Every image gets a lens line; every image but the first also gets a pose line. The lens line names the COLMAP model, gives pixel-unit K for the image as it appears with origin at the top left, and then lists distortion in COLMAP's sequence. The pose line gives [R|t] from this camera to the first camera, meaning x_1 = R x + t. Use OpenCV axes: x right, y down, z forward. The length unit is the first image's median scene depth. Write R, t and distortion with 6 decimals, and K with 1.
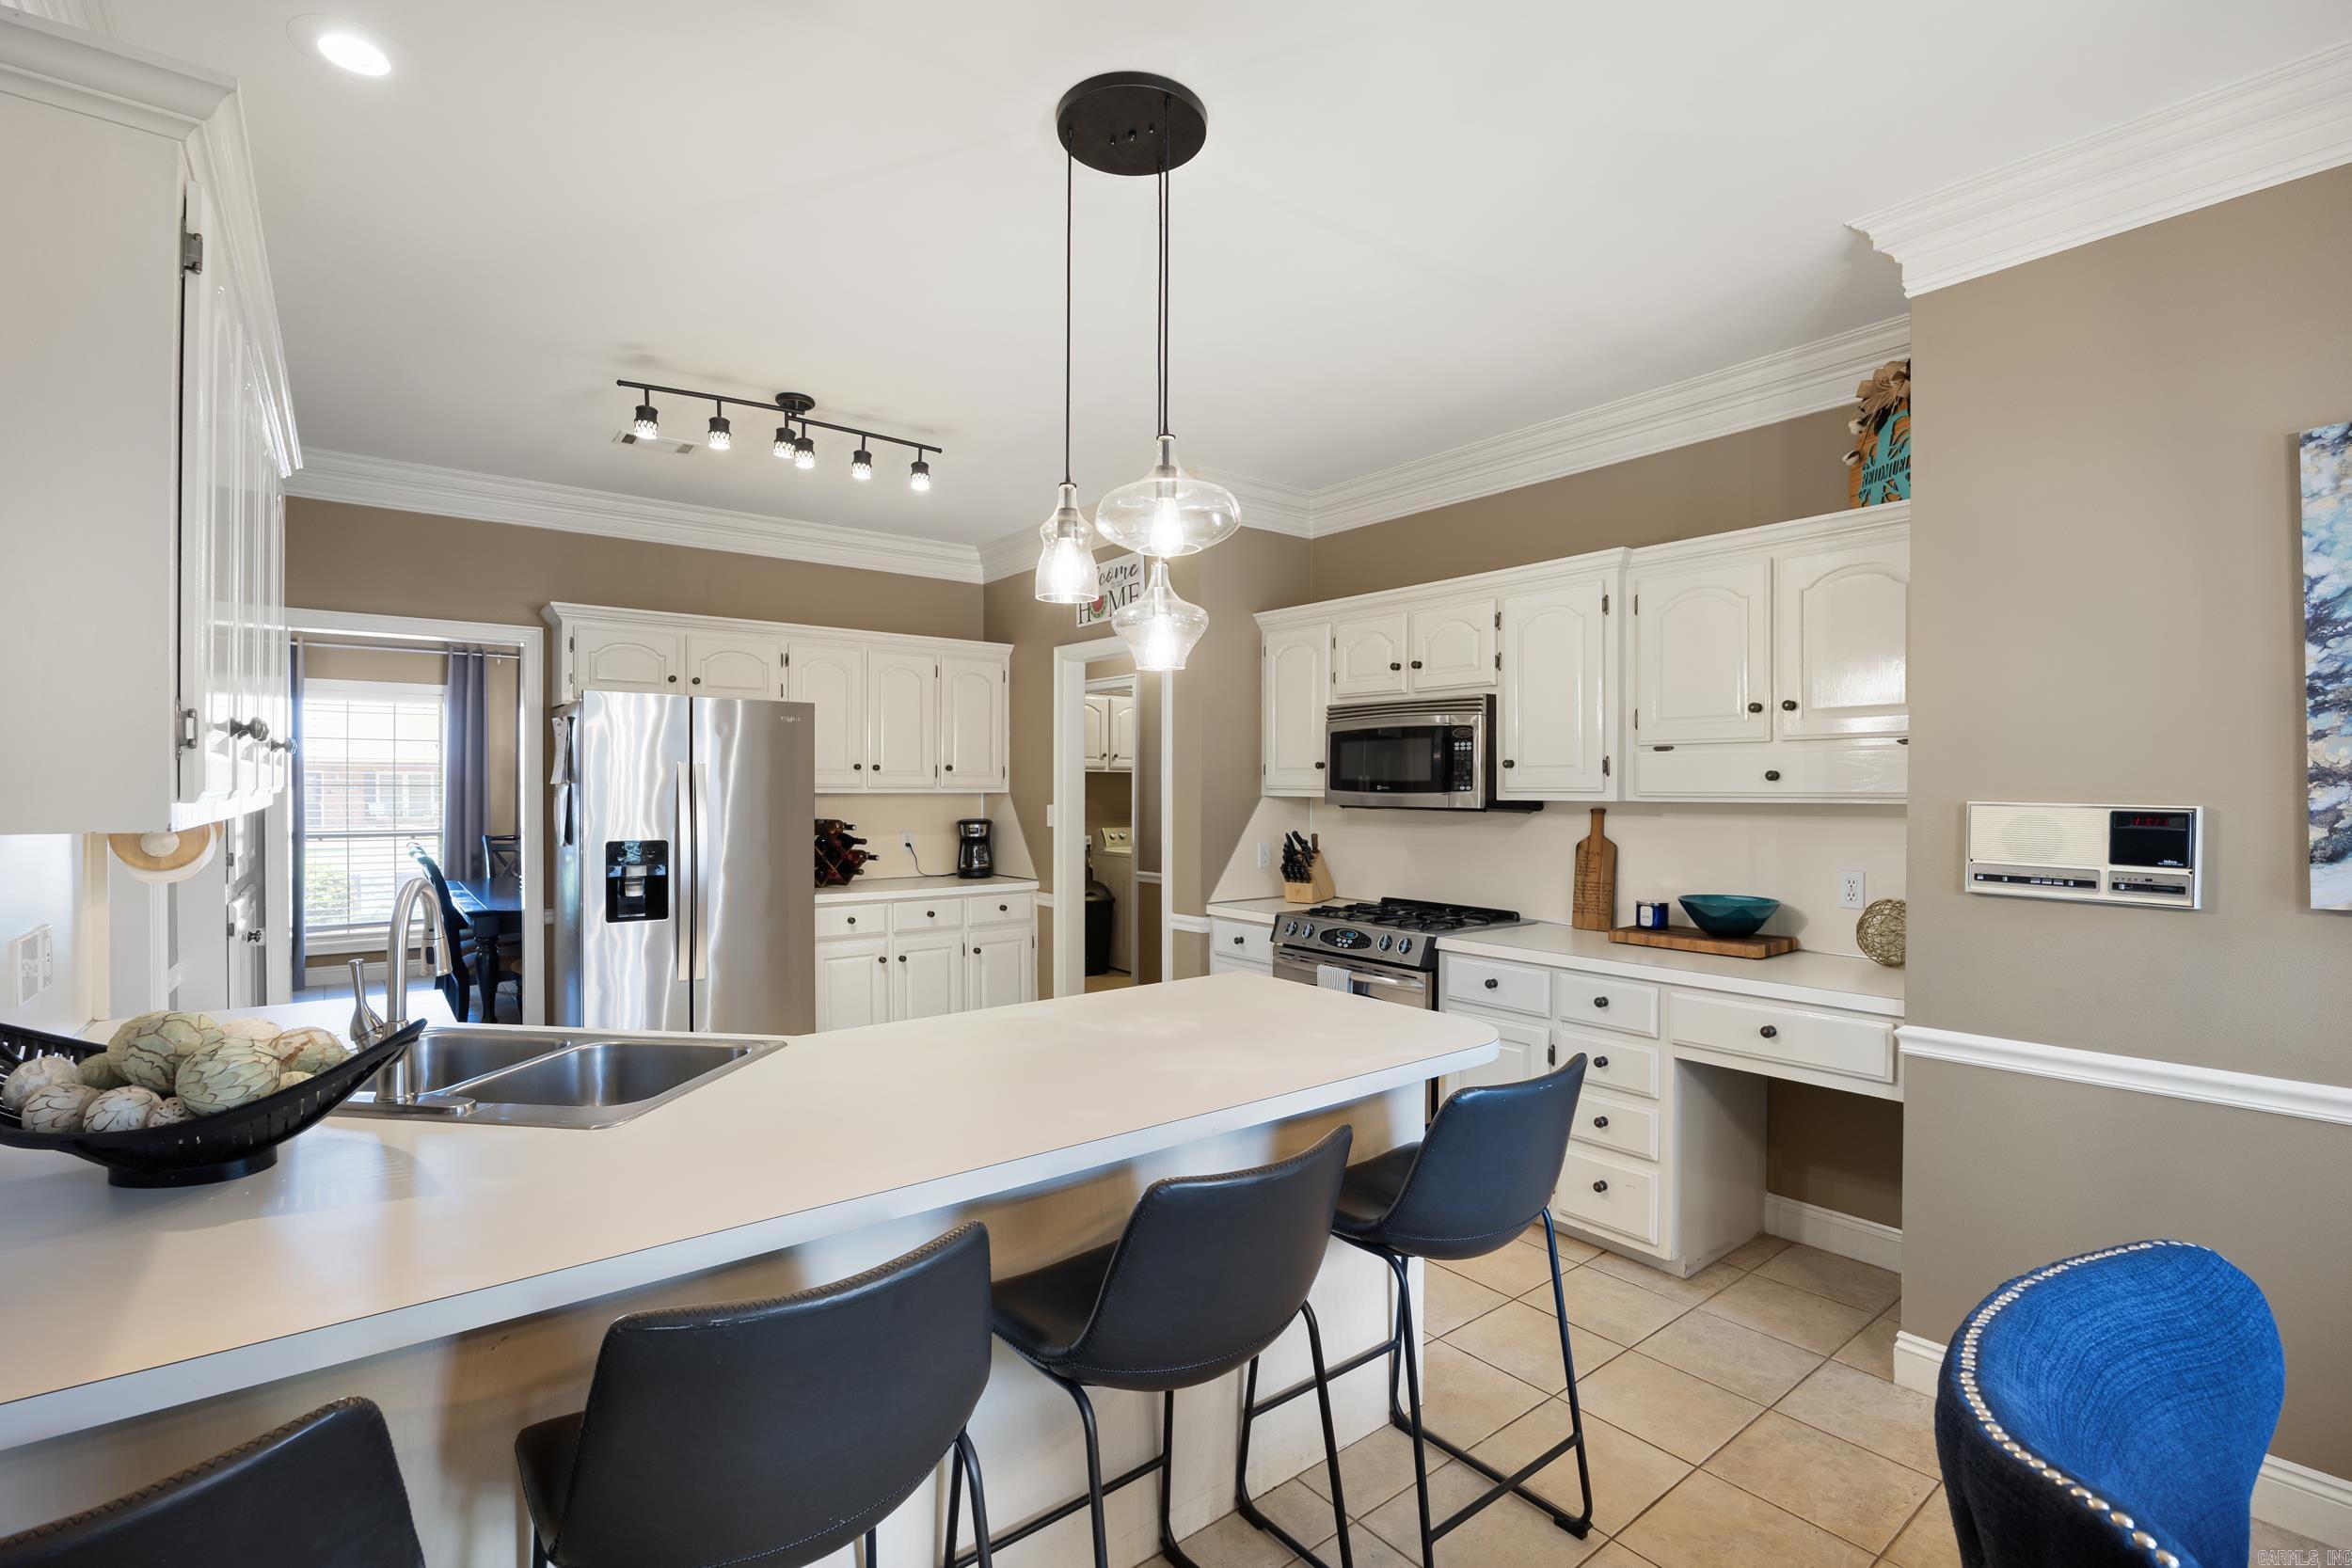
lens RADIAL K [[1067.5, 0, 1180.1], [0, 1067.5, 795.9], [0, 0, 1]] dist [-0.009327, 0.000421]
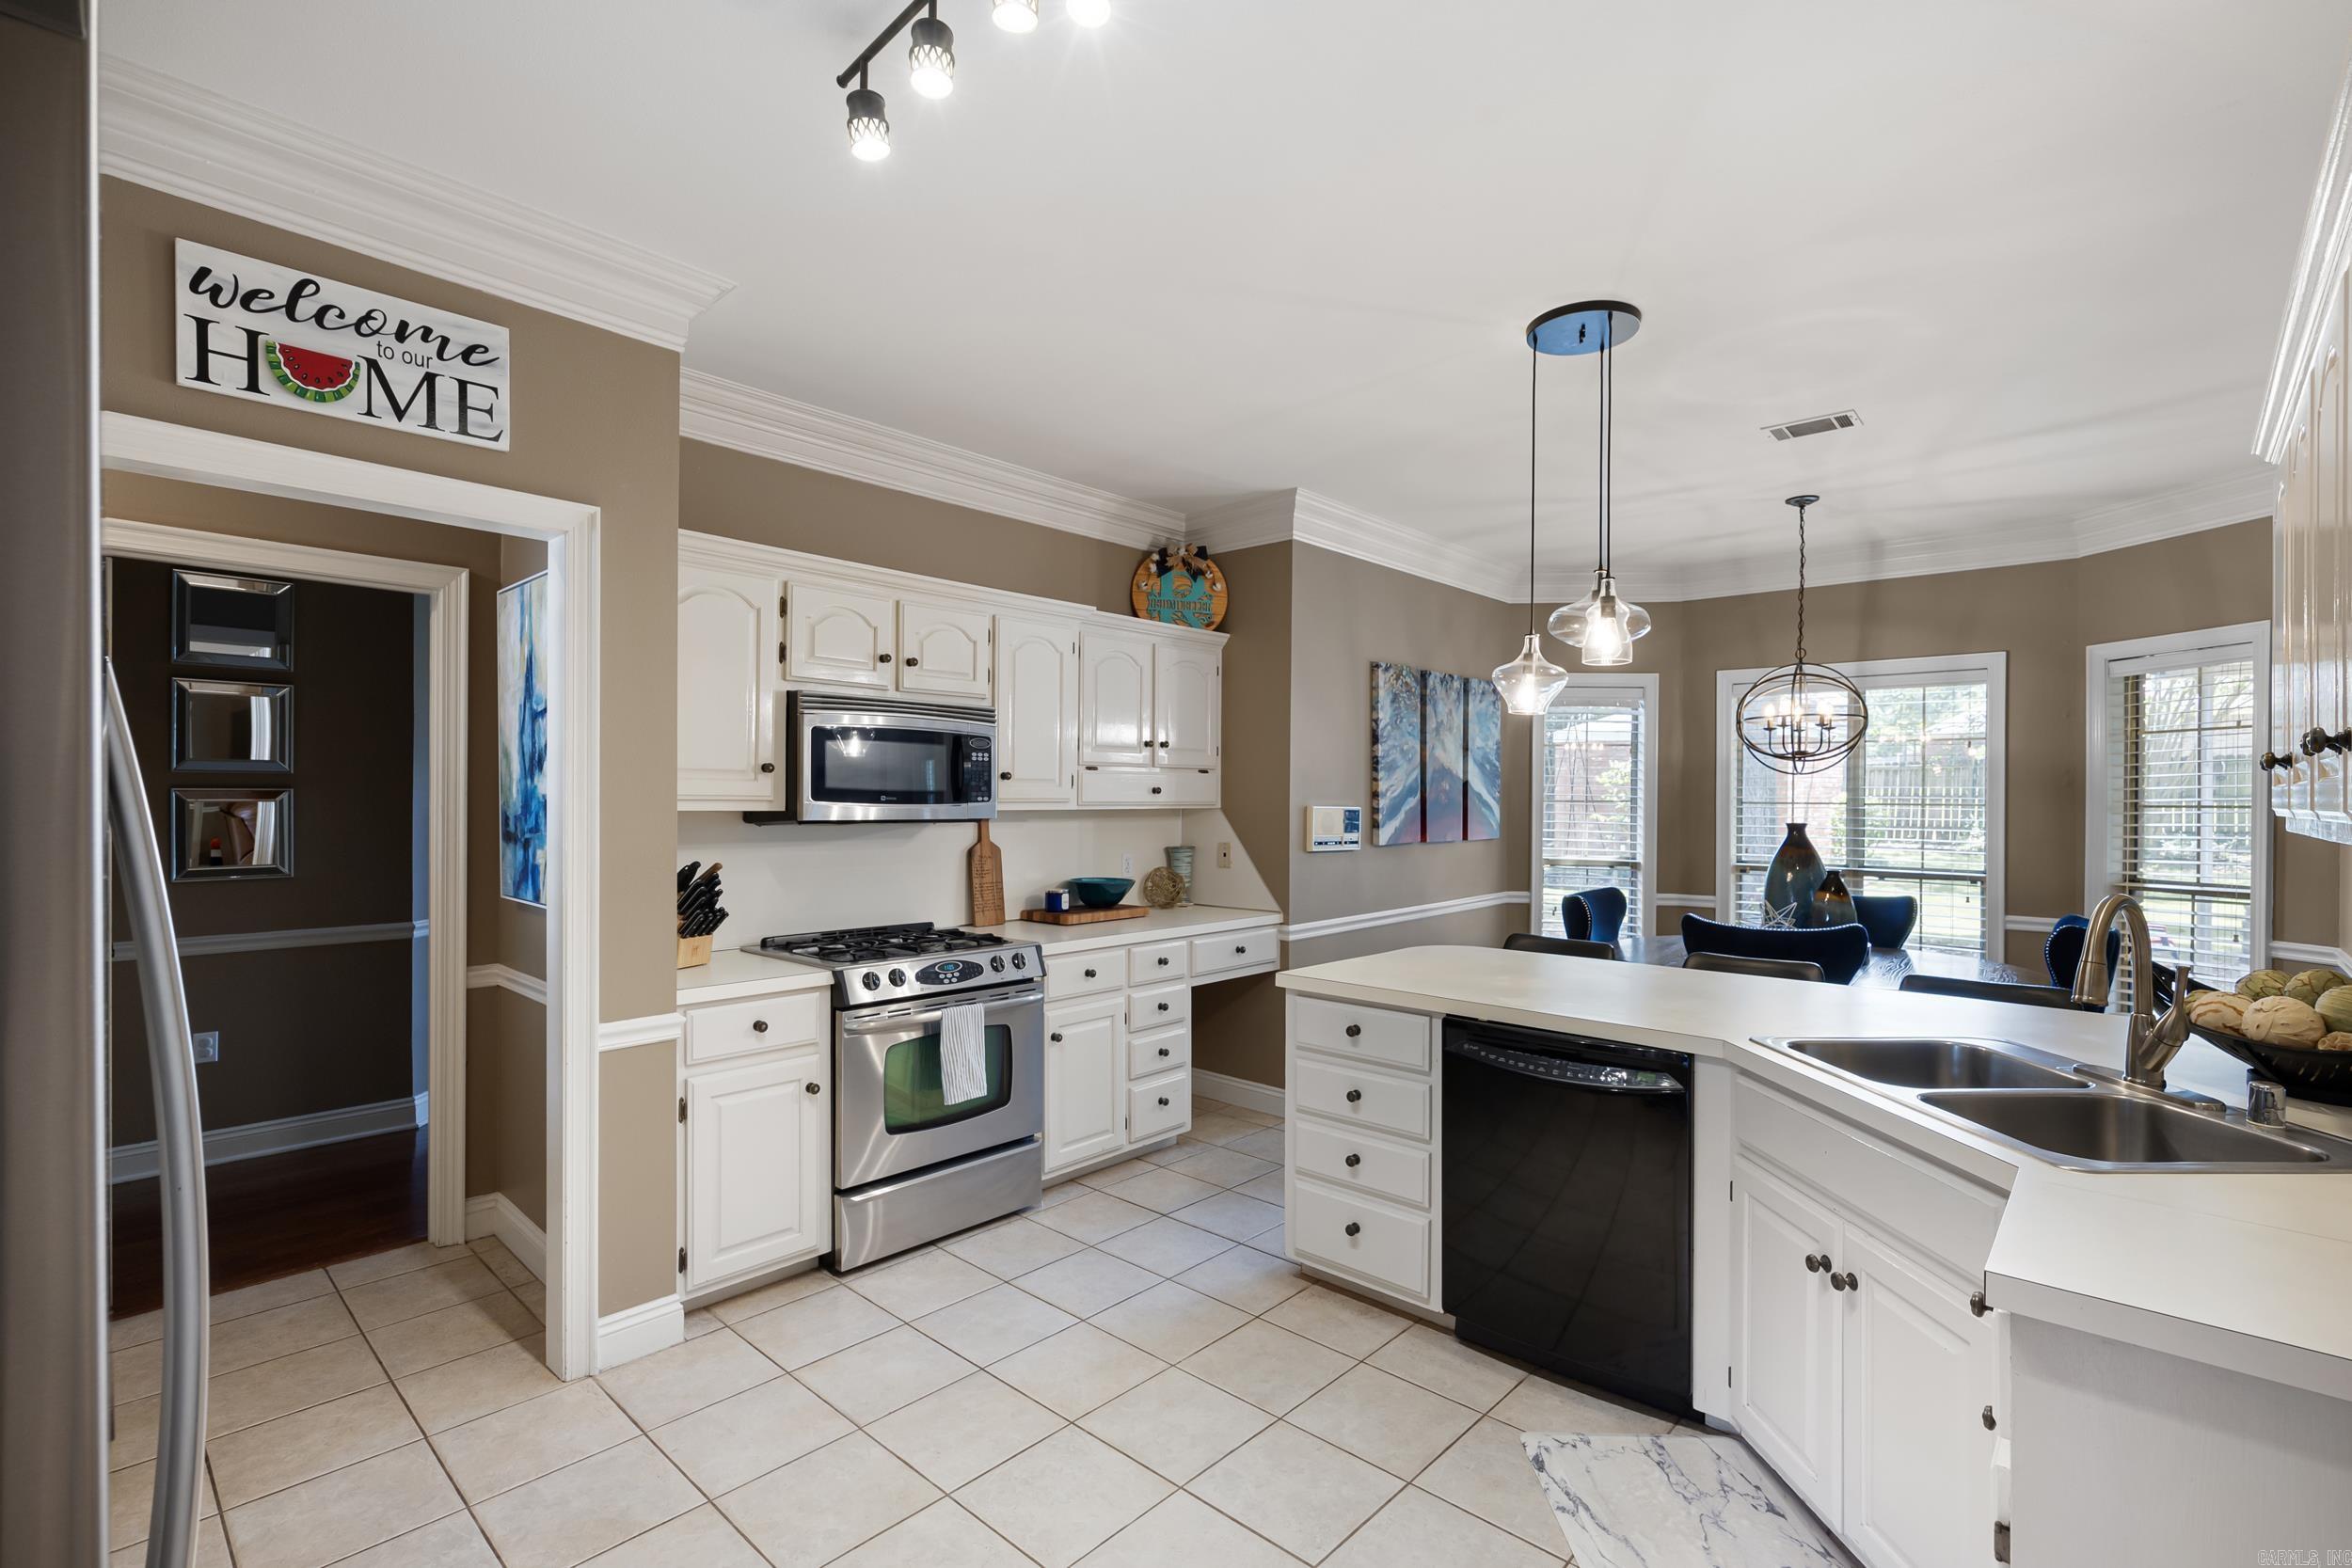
lens RADIAL K [[1067.5, 0, 1181.8], [0, 1067.5, 800.4], [0, 0, 1]] dist [-0.009327, 0.000421]
pose [[-0.162116, -0.002739, 0.986768, -1.018769], [0.004277, 0.999985, 0.003478, -0.011248], [-0.986762, 0.004784, -0.162102, 1.332645]]
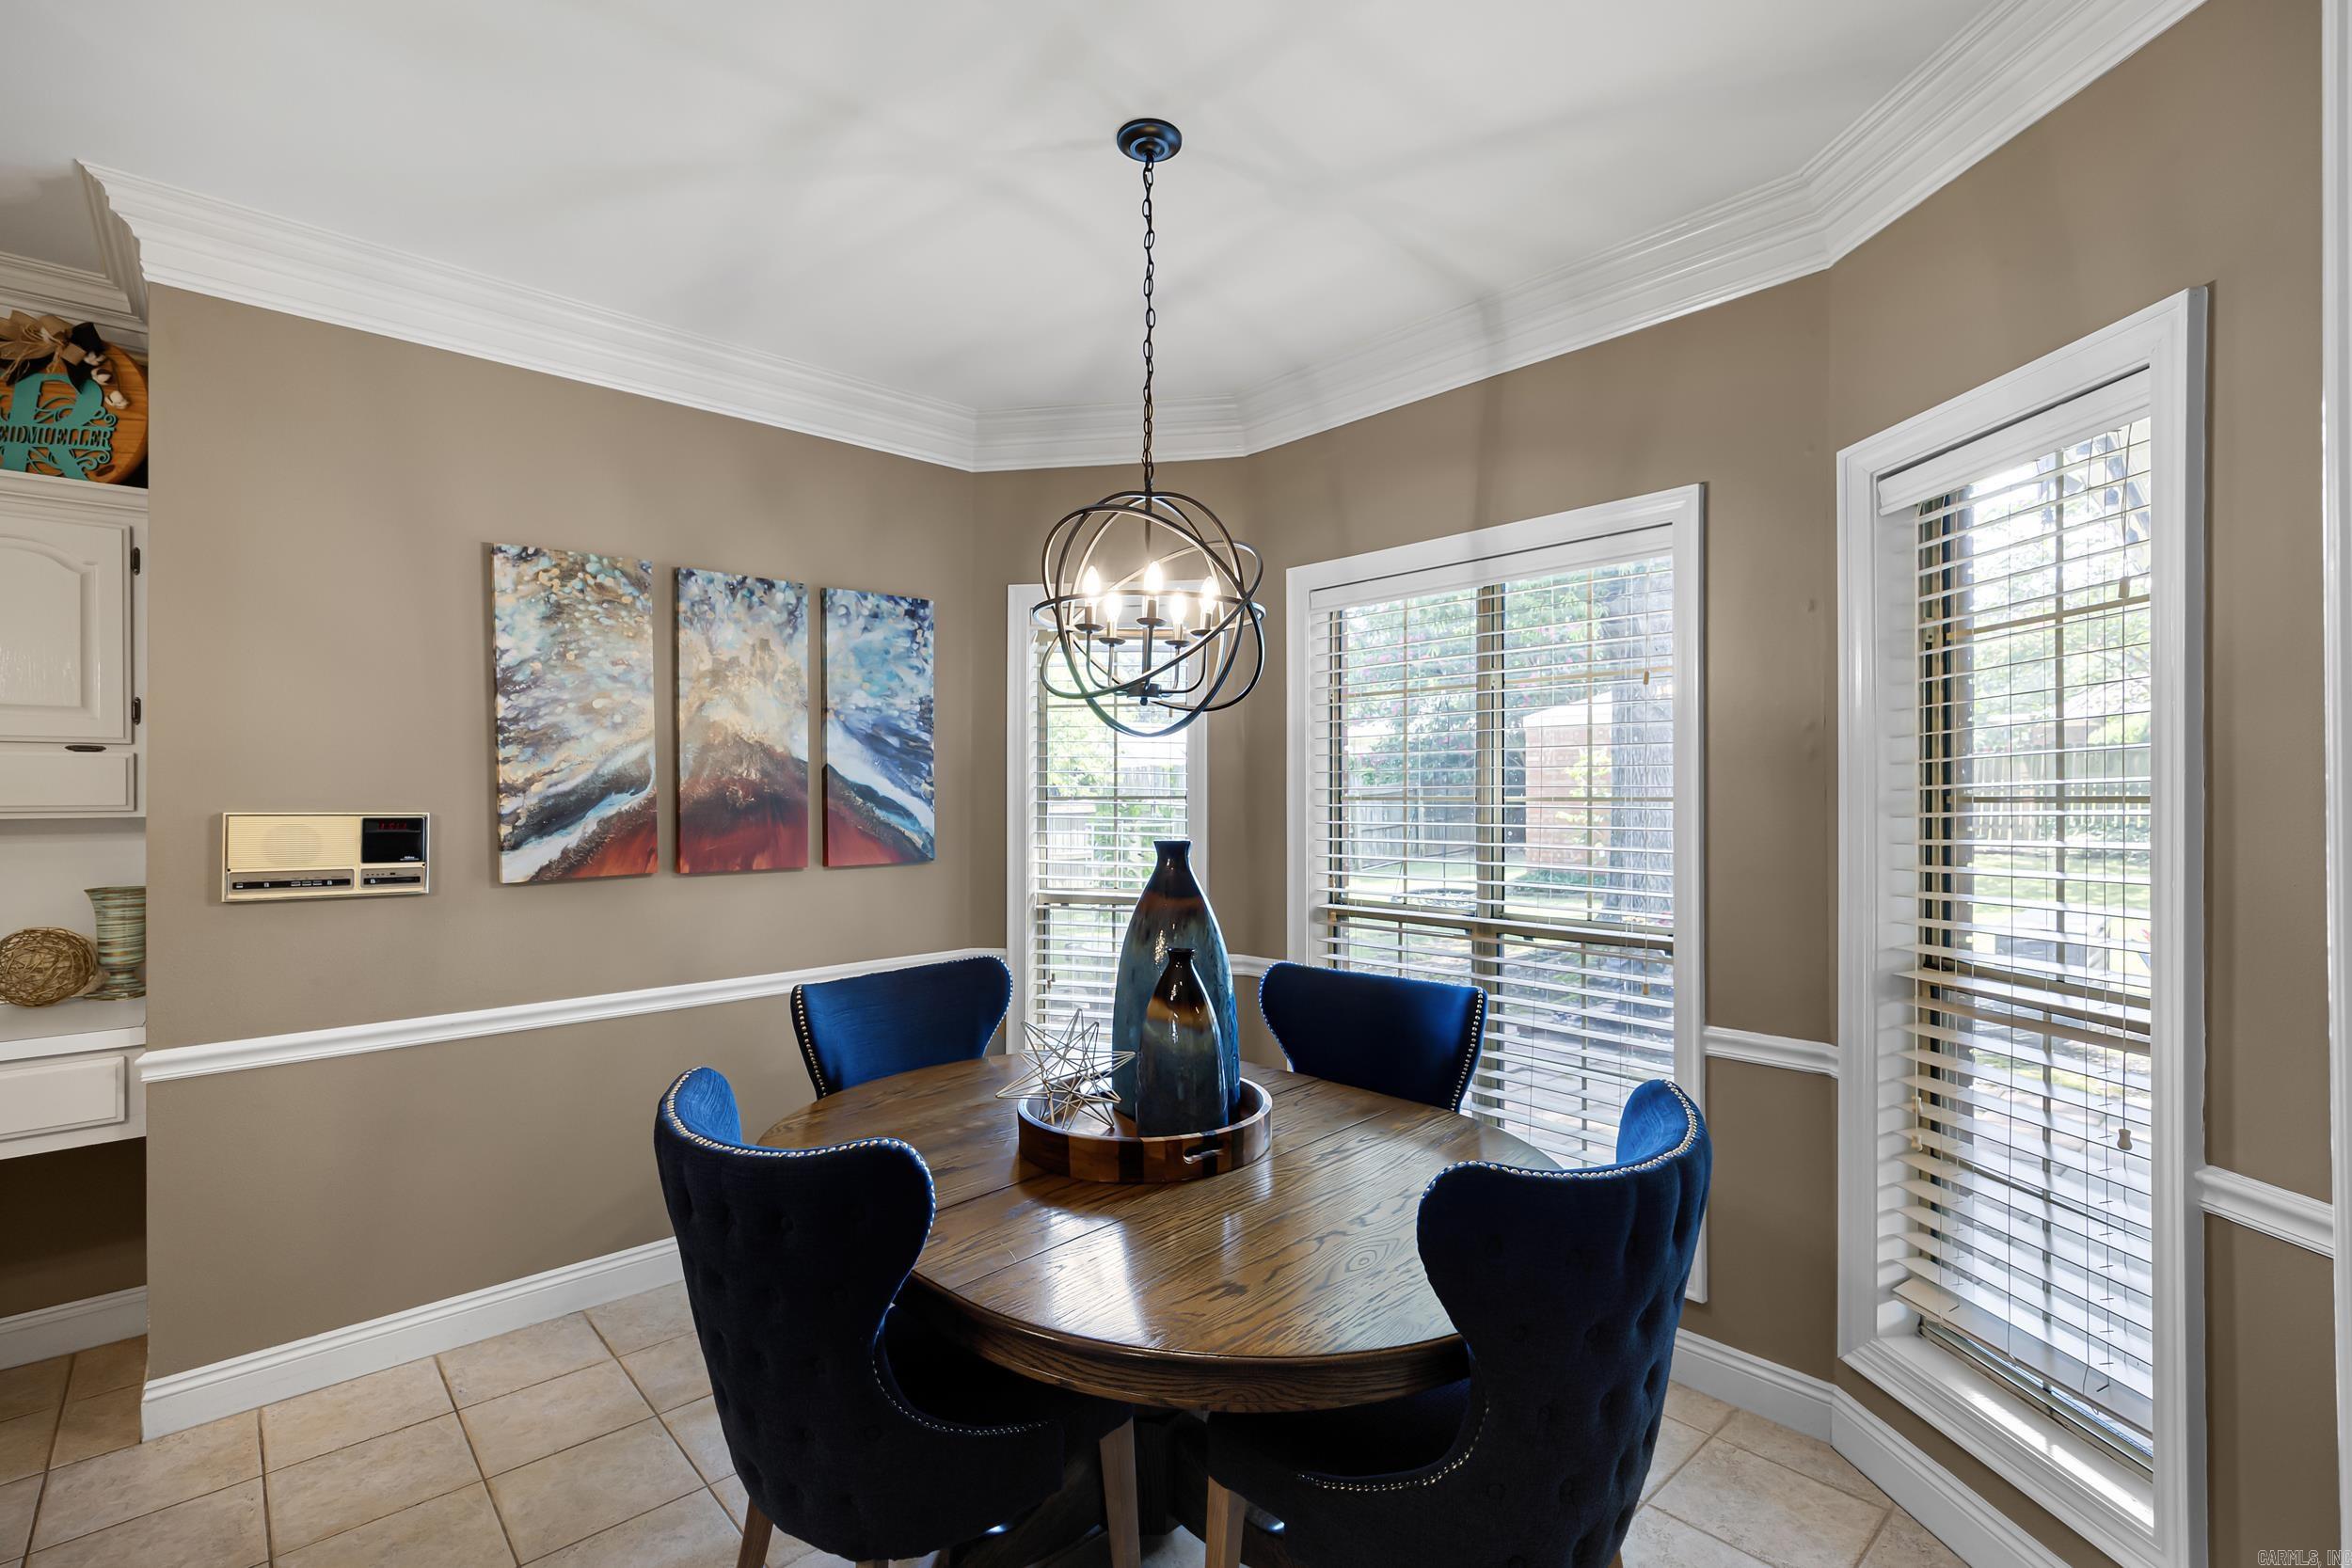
lens RADIAL K [[1067.5, 0, 1188.9], [0, 1067.5, 796.2], [0, 0, 1]] dist [-0.009327, 0.000421]
pose [[-0.090301, 0.001854, 0.995913, -0.297141], [0.013085, 0.999914, -0.000675, 0.002180], [-0.995829, 0.012971, -0.090317, 0.149052]]
